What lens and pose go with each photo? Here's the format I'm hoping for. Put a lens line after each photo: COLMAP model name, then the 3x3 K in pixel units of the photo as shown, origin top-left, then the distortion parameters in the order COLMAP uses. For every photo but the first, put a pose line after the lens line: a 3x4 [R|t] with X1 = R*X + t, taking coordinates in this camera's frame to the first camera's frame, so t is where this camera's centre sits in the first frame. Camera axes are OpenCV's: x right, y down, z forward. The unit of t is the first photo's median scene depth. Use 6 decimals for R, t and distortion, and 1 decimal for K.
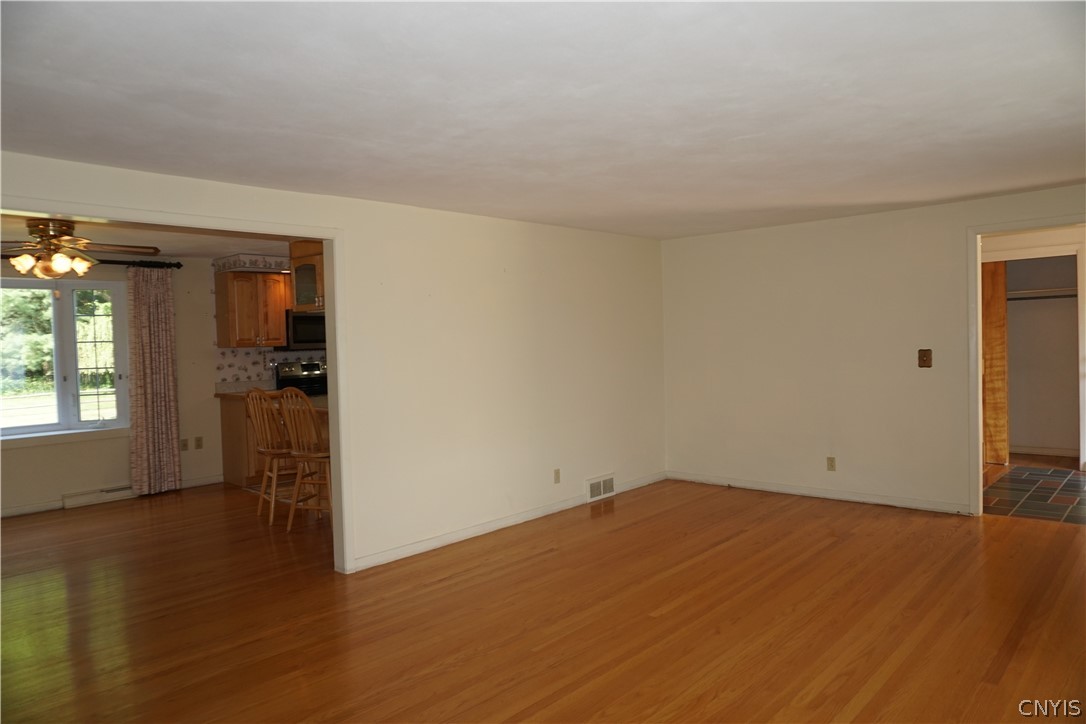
lens RADIAL K [[723.6, 0, 546.6], [0, 723.6, 361.9], [0, 0, 1]] dist [-0.046854, 0.028888]
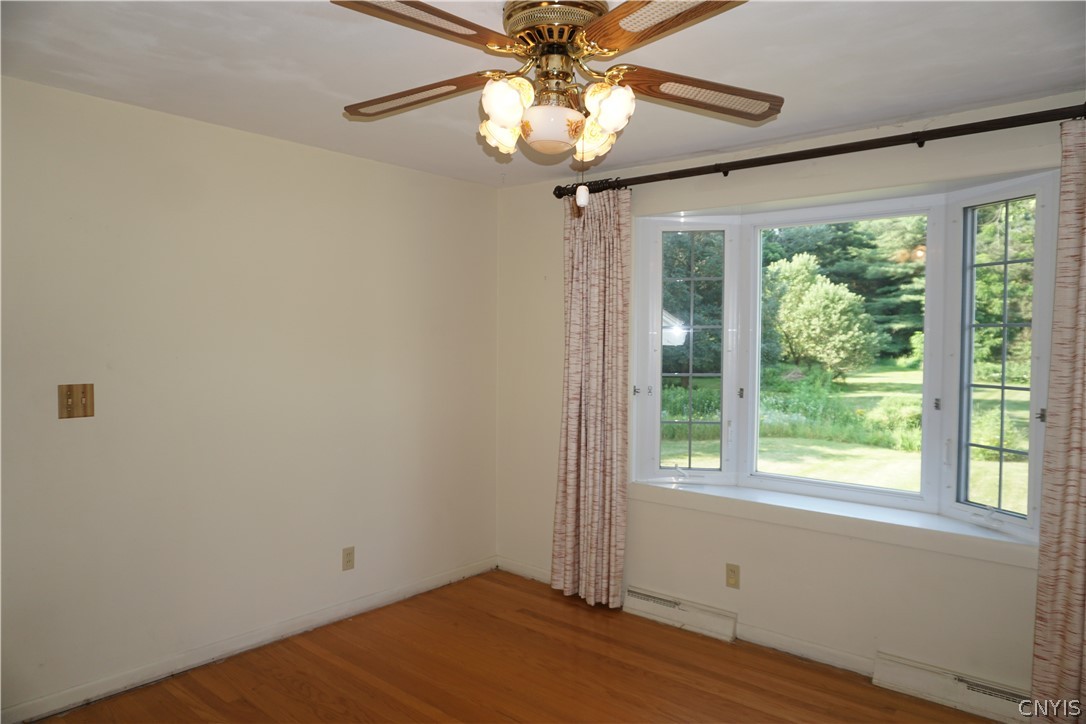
lens RADIAL K [[723.6, 0, 542.6], [0, 723.6, 364.7], [0, 0, 1]] dist [-0.046854, 0.028888]
pose [[0.030961, 0.061284, -0.997640, -0.216143], [-0.040634, 0.997371, 0.060006, -0.019085], [0.998694, 0.038681, 0.033370, 0.710509]]
